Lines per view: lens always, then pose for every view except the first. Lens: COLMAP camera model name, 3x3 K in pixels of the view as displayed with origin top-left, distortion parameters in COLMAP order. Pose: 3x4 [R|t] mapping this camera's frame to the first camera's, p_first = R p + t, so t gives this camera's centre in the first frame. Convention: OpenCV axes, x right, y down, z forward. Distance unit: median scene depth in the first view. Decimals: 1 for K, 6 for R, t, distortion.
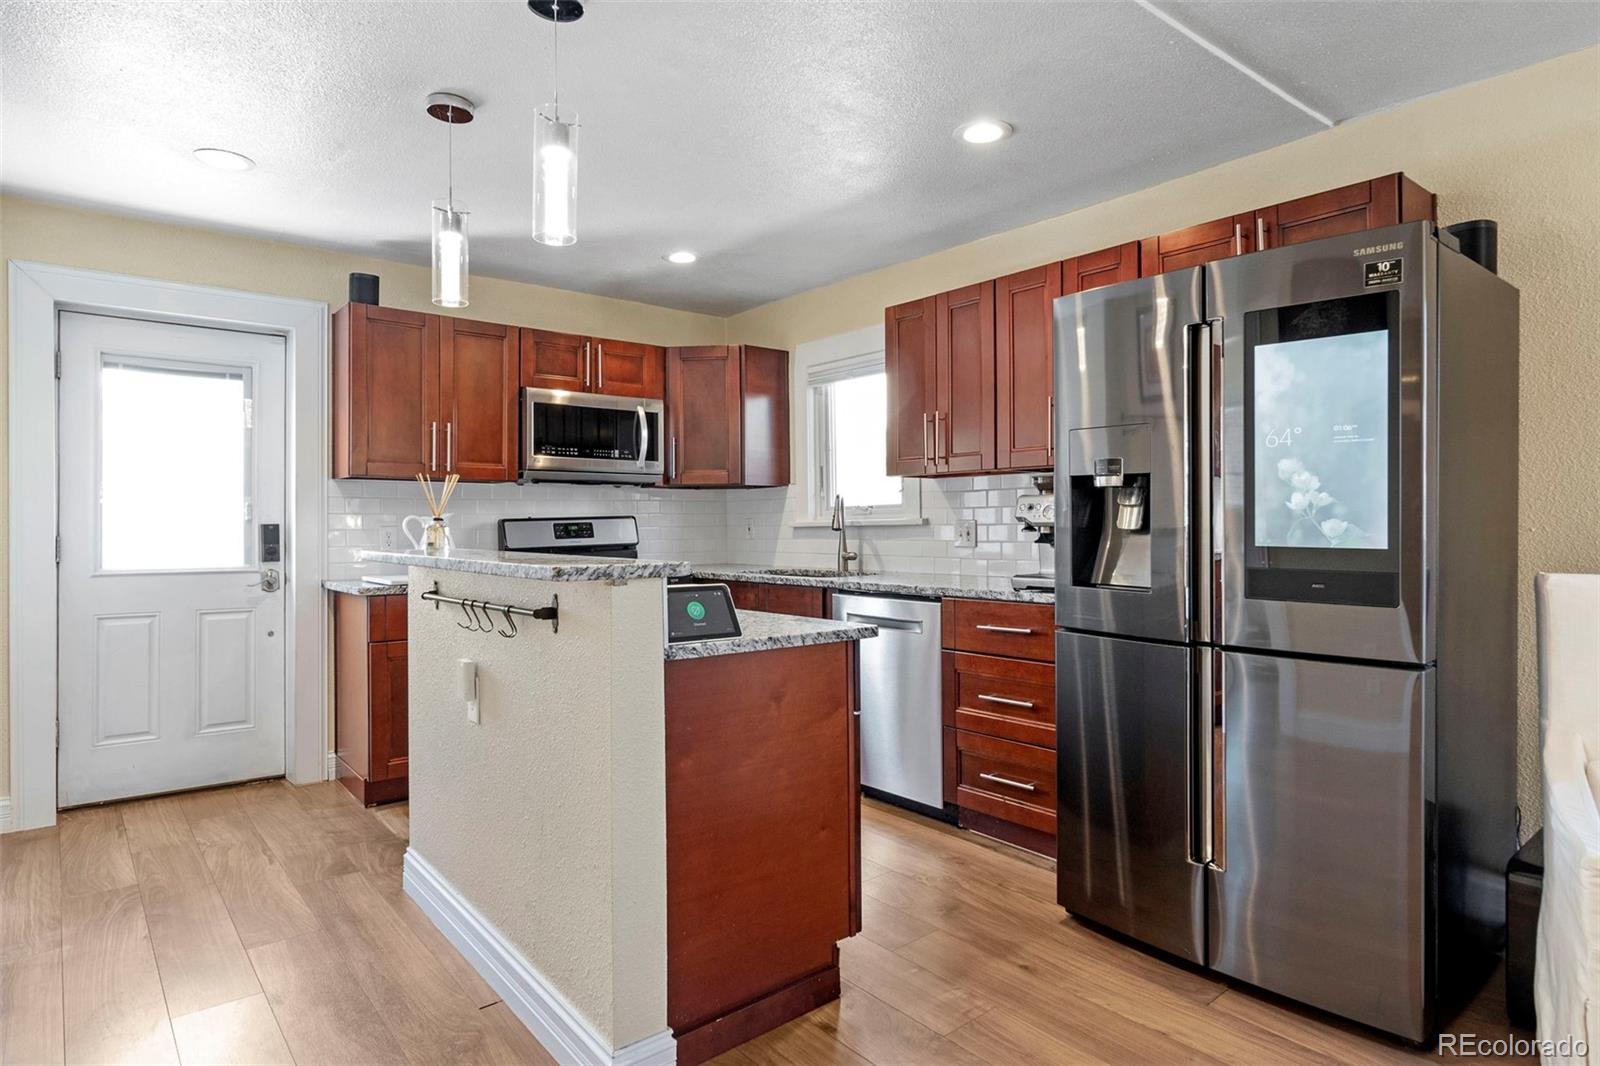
lens RADIAL K [[904.5, 0, 802.0], [0, 904.5, 528.0], [0, 0, 1]] dist [0.000205, 0.000111]
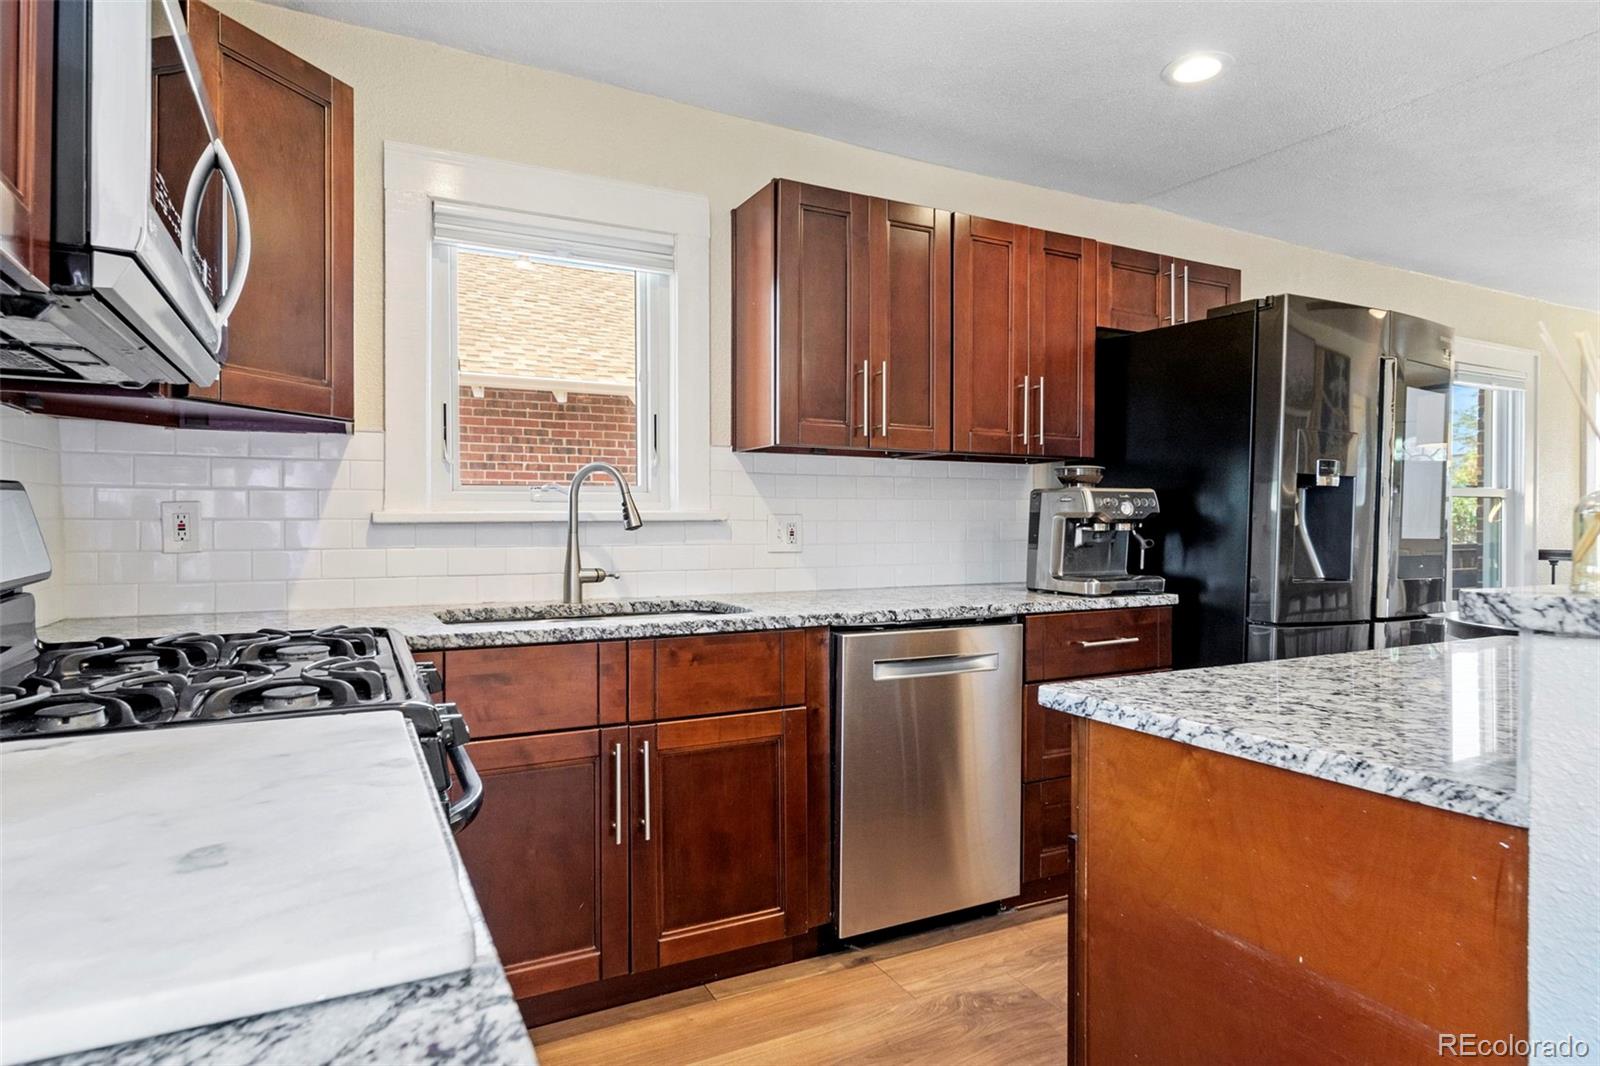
lens RADIAL K [[894.1, 0, 800.0], [0, 894.1, 533.0], [0, 0, 1]] dist [-0.001510, -0.000211]
pose [[0.208220, -0.003549, 0.978076, -0.517648], [0.001123, 0.999994, 0.003390, 0.003504], [-0.978081, 0.000393, 0.208222, 0.859475]]
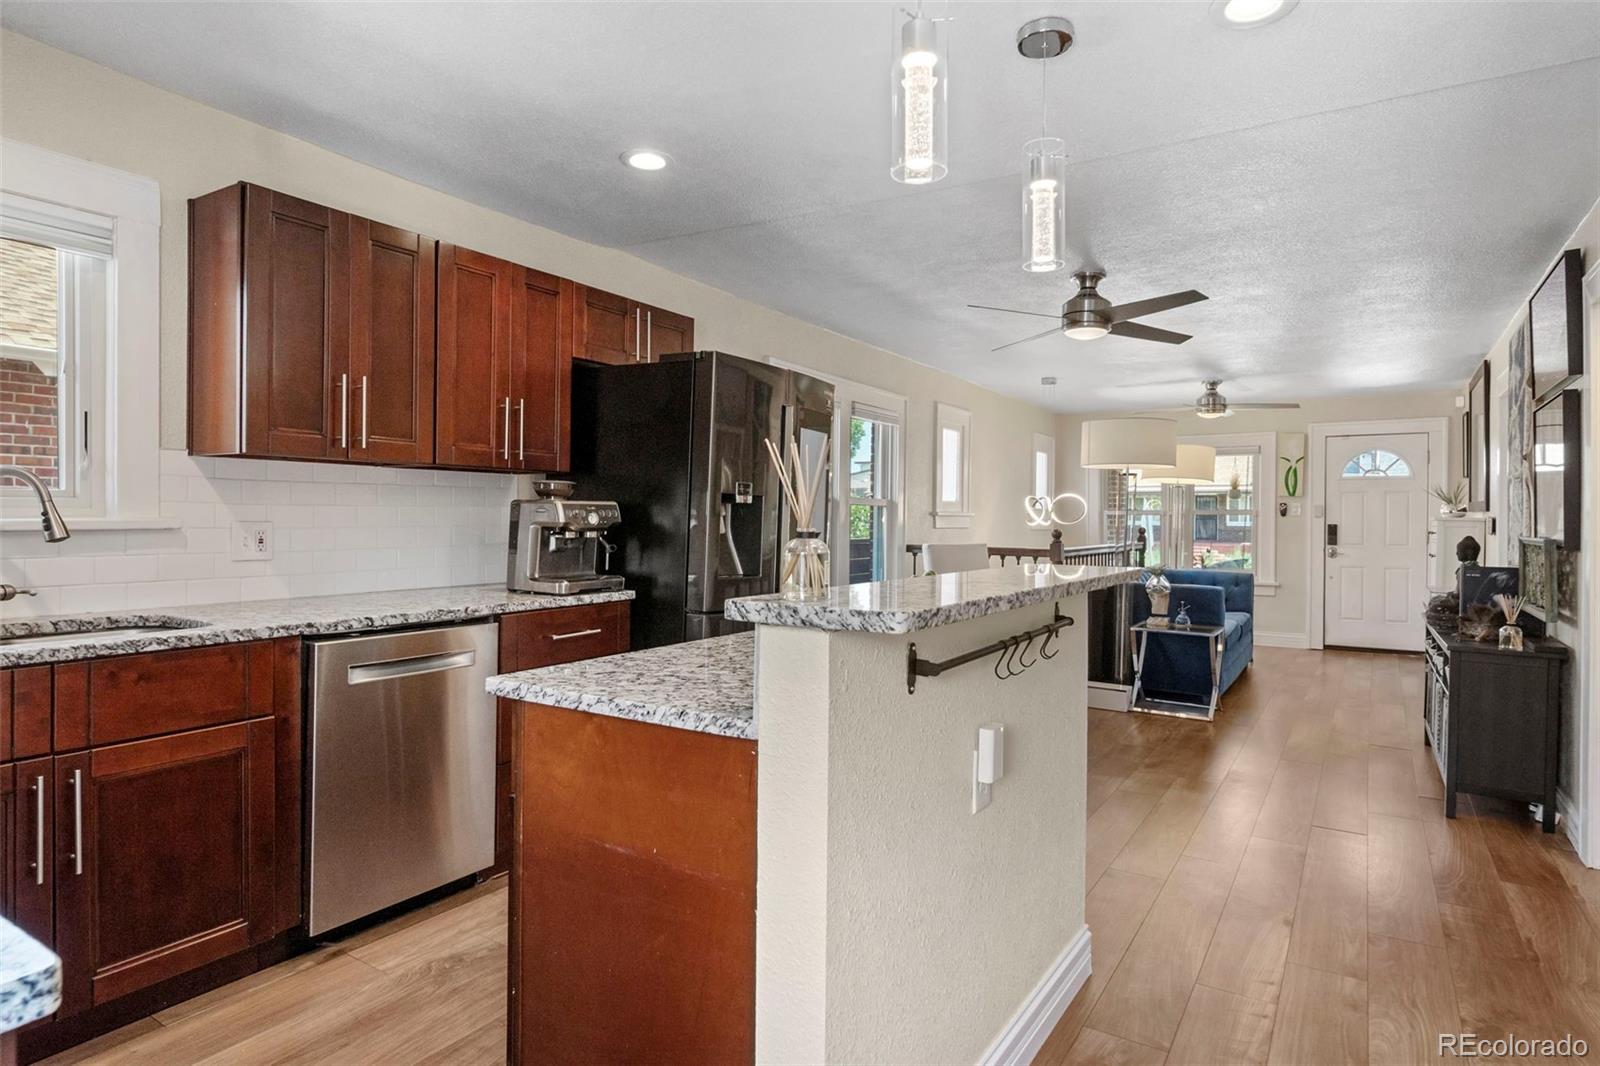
lens RADIAL K [[897.3, 0, 790.4], [0, 897.3, 519.7], [0, 0, 1]] dist [0.000173, 0.000434]
pose [[-0.304250, -0.001876, 0.952590, -0.614128], [-0.004800, 0.999988, 0.000437, -0.012820], [-0.952580, -0.004440, -0.304255, 0.833630]]
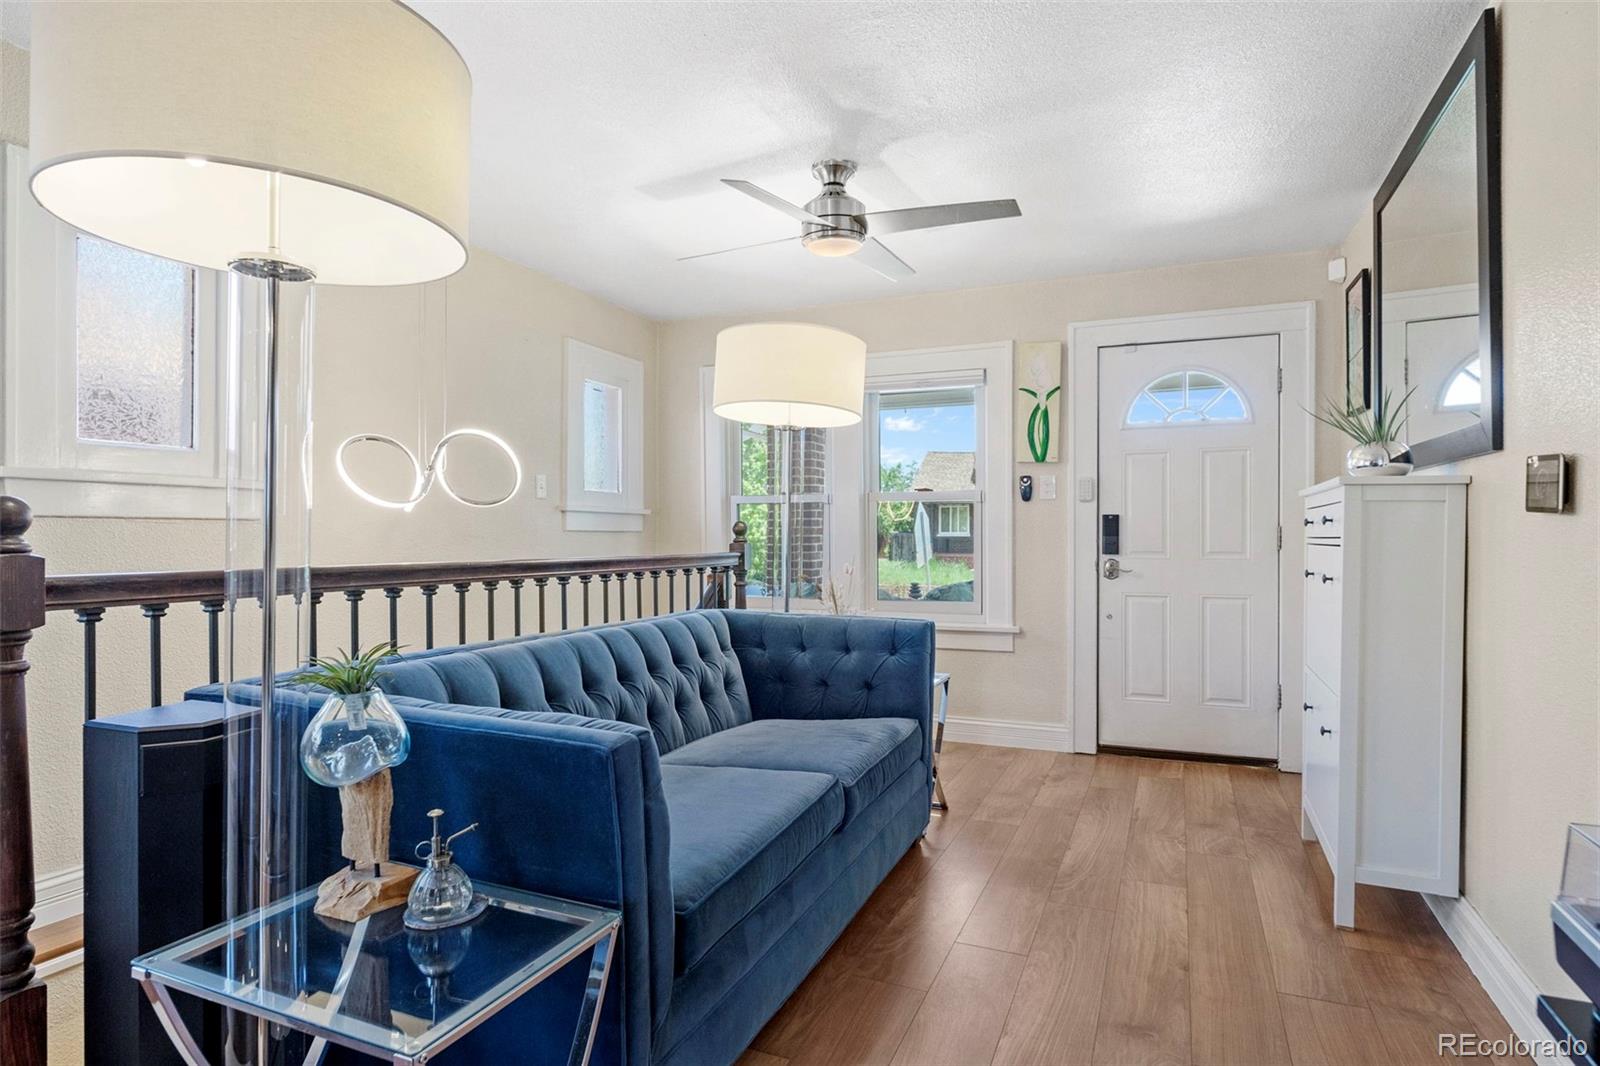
lens RADIAL K [[878.2, 0, 801.1], [0, 878.2, 534.1], [0, 0, 1]] dist [0.000574, -0.000388]
pose [[-0.468748, 0.002631, 0.883328, 0.240860], [0.002249, 0.999996, -0.001785, 0.018080], [-0.883329, 0.001150, -0.468752, -0.189598]]
